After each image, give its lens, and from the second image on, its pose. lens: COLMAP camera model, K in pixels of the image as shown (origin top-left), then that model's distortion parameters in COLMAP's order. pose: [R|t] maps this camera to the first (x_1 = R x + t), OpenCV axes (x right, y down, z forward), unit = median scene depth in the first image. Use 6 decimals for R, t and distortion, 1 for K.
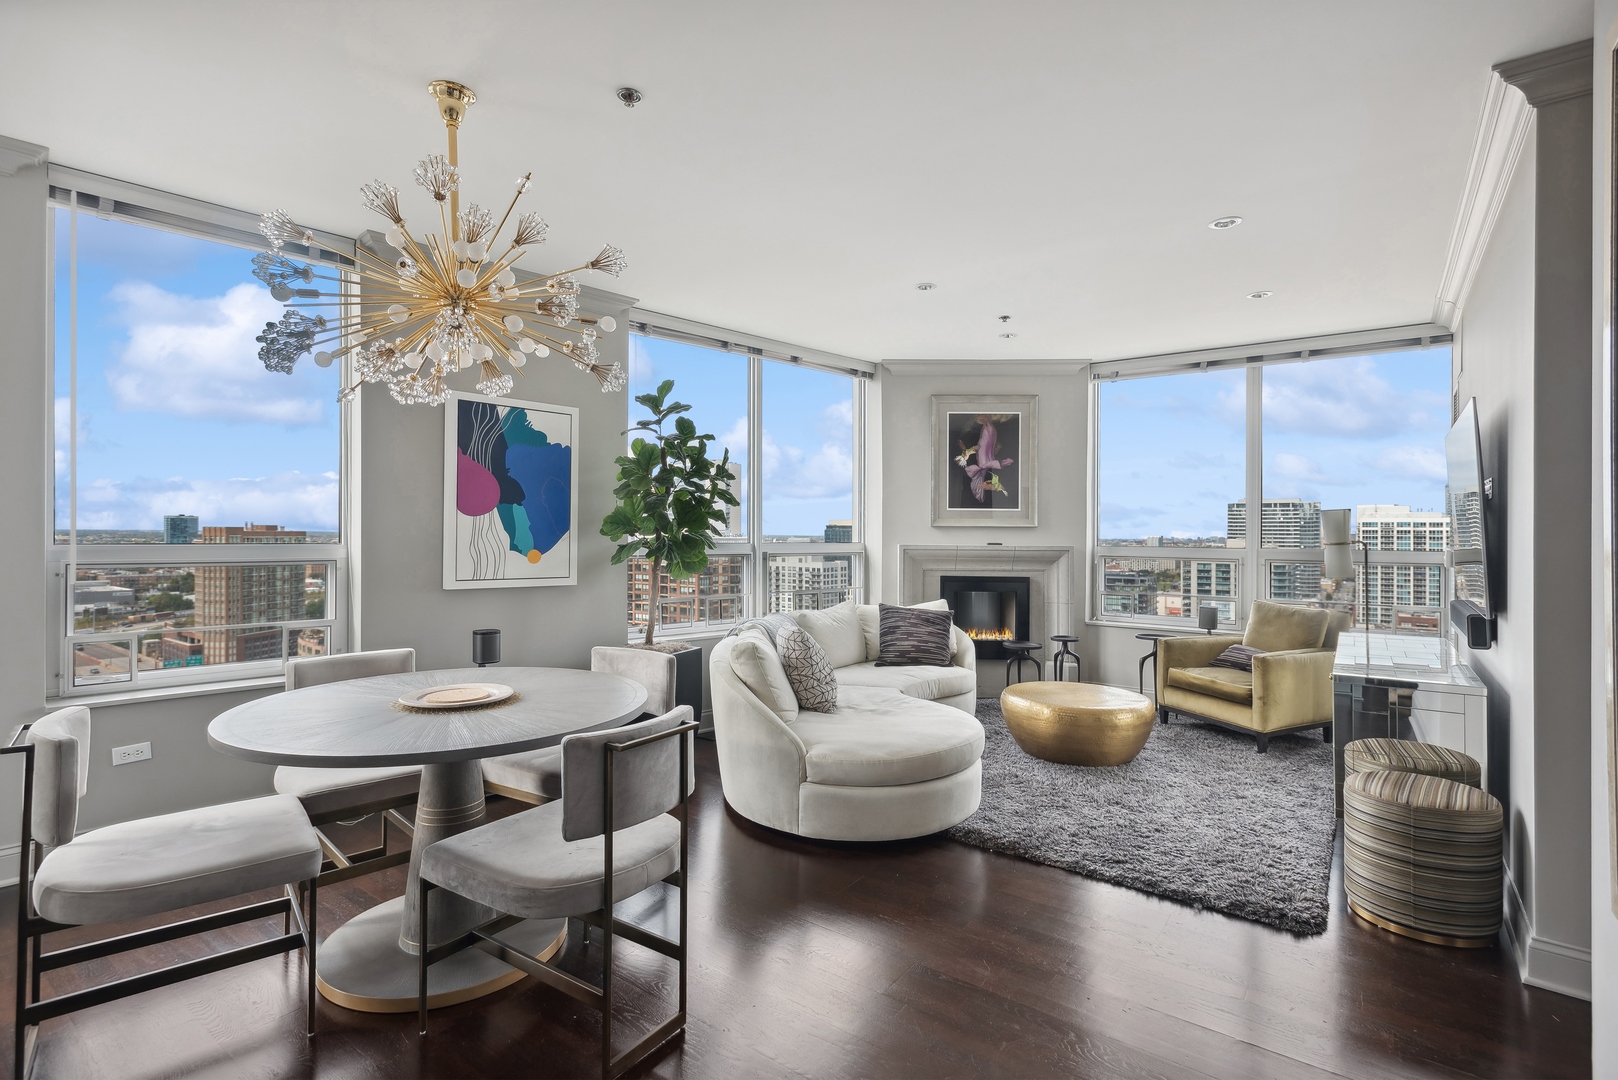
lens RADIAL K [[762.2, 0, 811.1], [0, 762.2, 539.4], [0, 0, 1]] dist [0.009015, -0.004674]
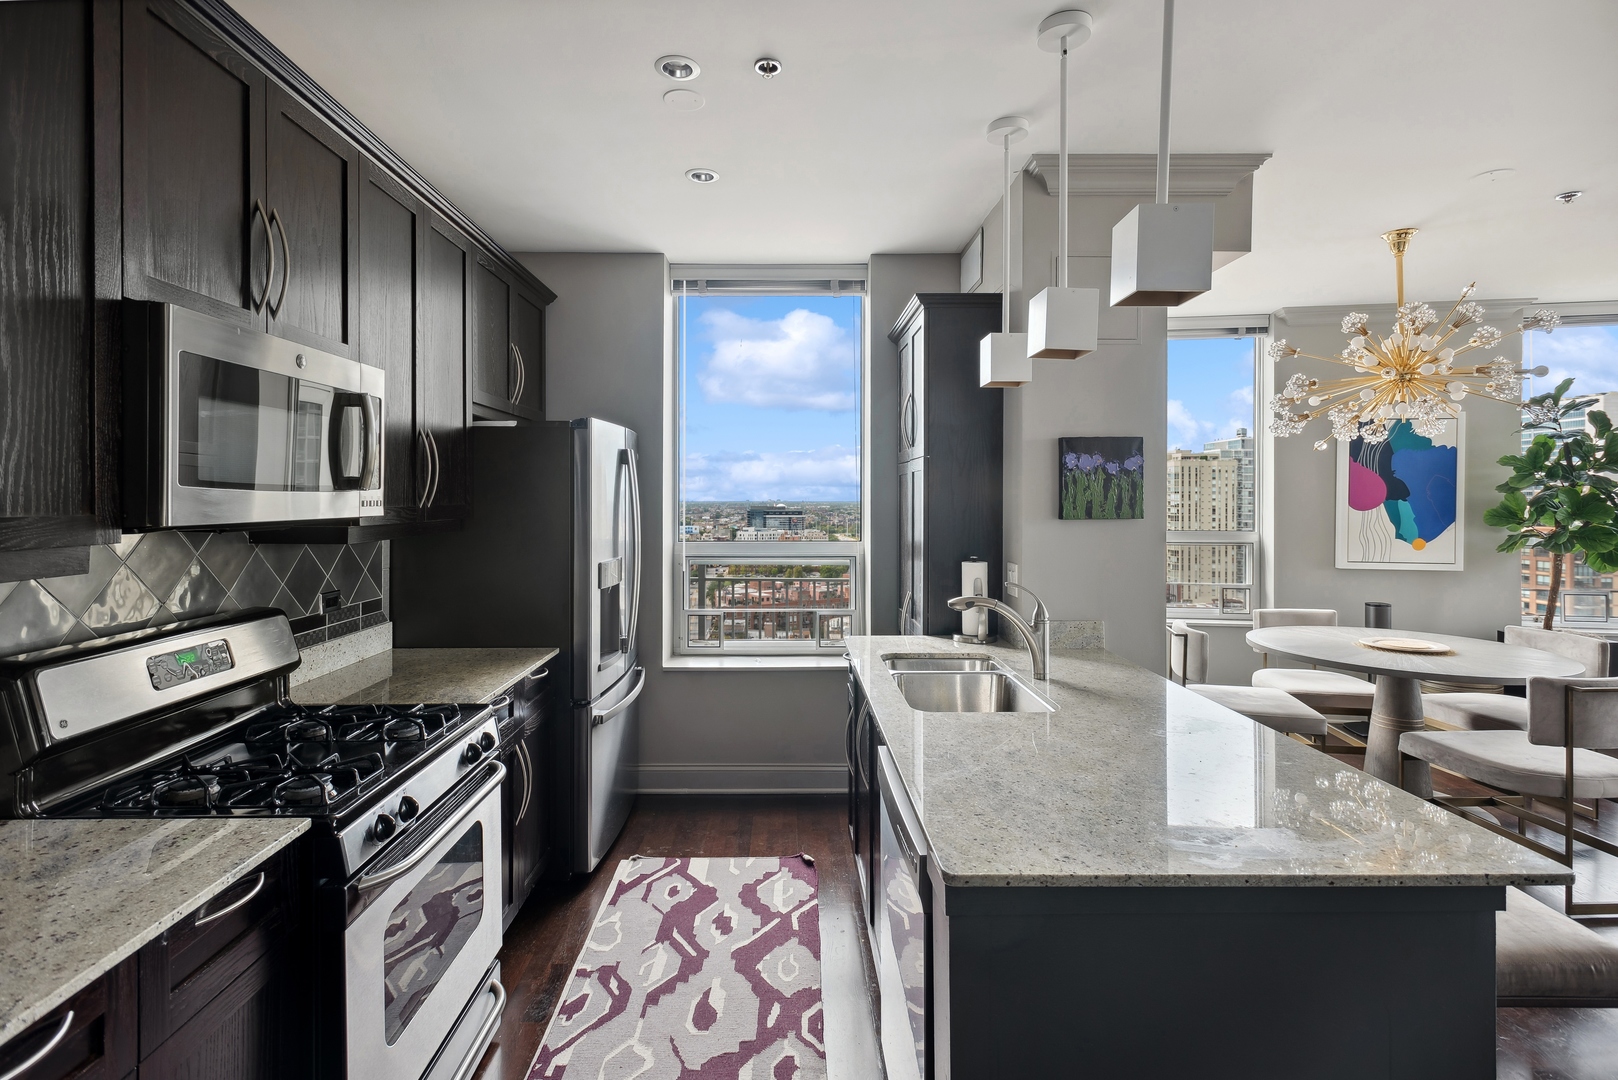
lens RADIAL K [[775.6, 0, 797.1], [0, 775.6, 505.8], [0, 0, 1]] dist [0.012791, -0.000991]
pose [[0.601730, -0.002466, -0.798696, 0.018106], [-0.000551, 0.999994, -0.003503, -0.027752], [0.798700, 0.002548, 0.601725, -0.421352]]
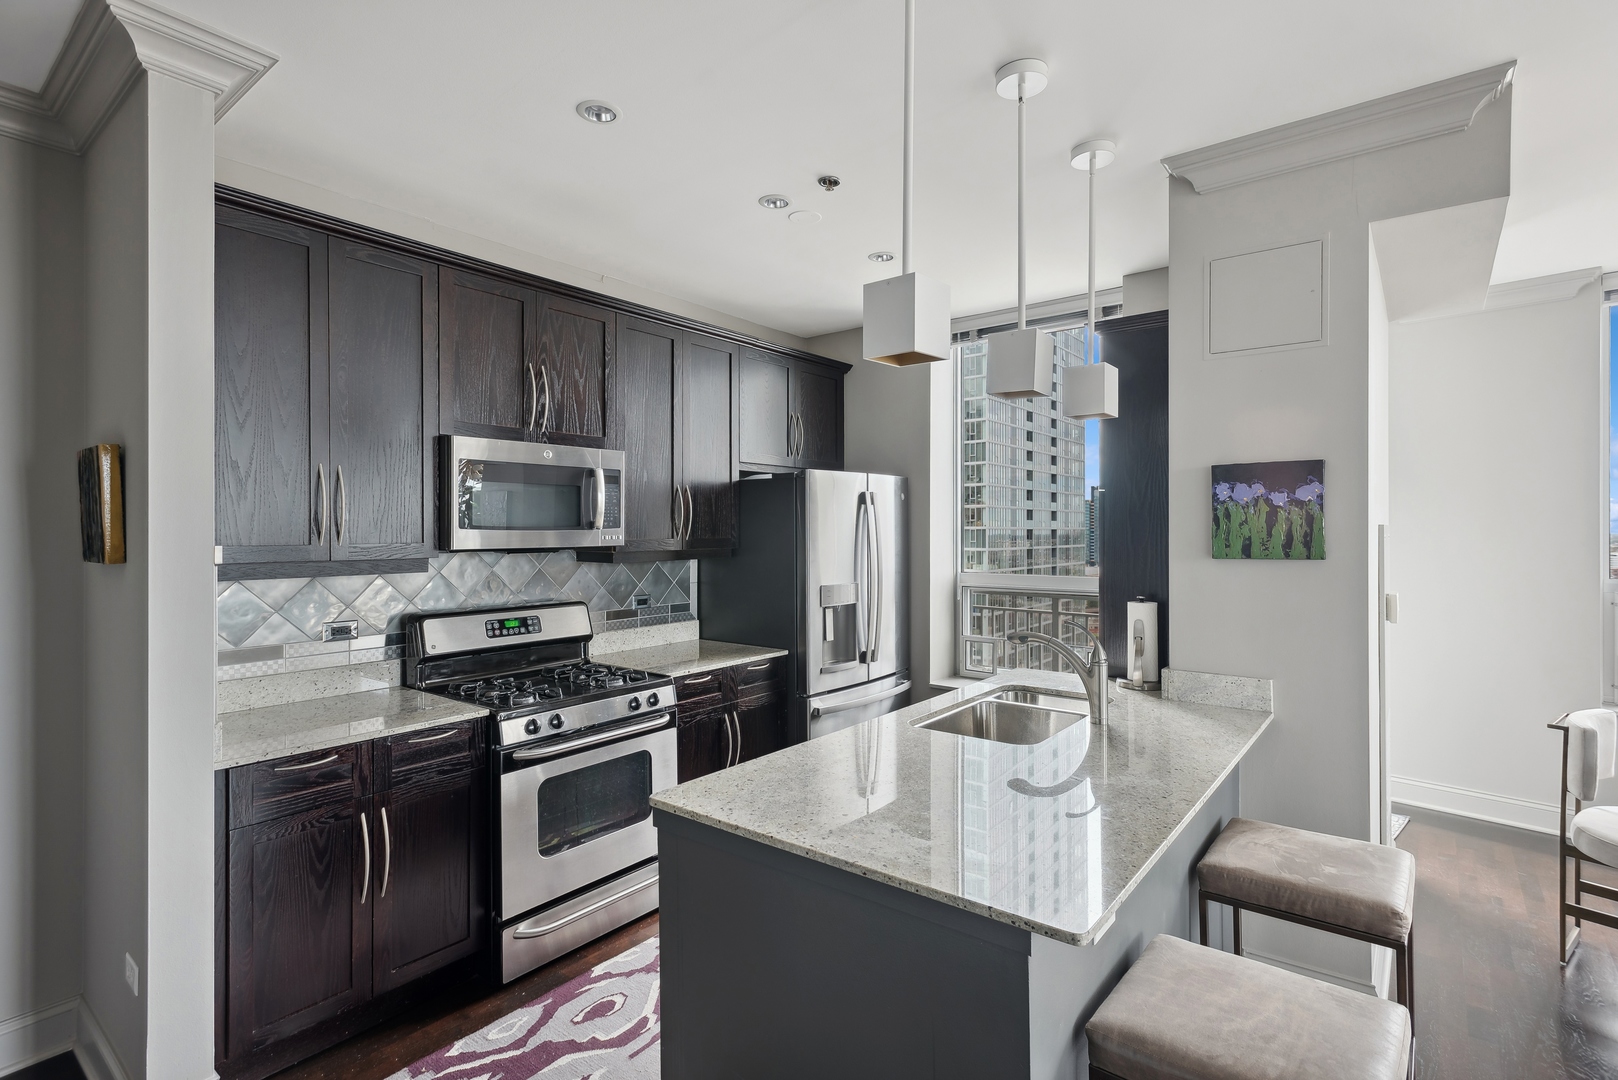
lens RADIAL K [[781.0, 0, 819.2], [0, 781.0, 532.5], [0, 0, 1]] dist [0.016031, -0.000416]
pose [[-0.030418, -0.007313, -0.999511, 0.206752], [-0.007006, 0.999950, -0.007103, -0.031458], [0.999513, 0.006787, -0.030467, -0.148489]]
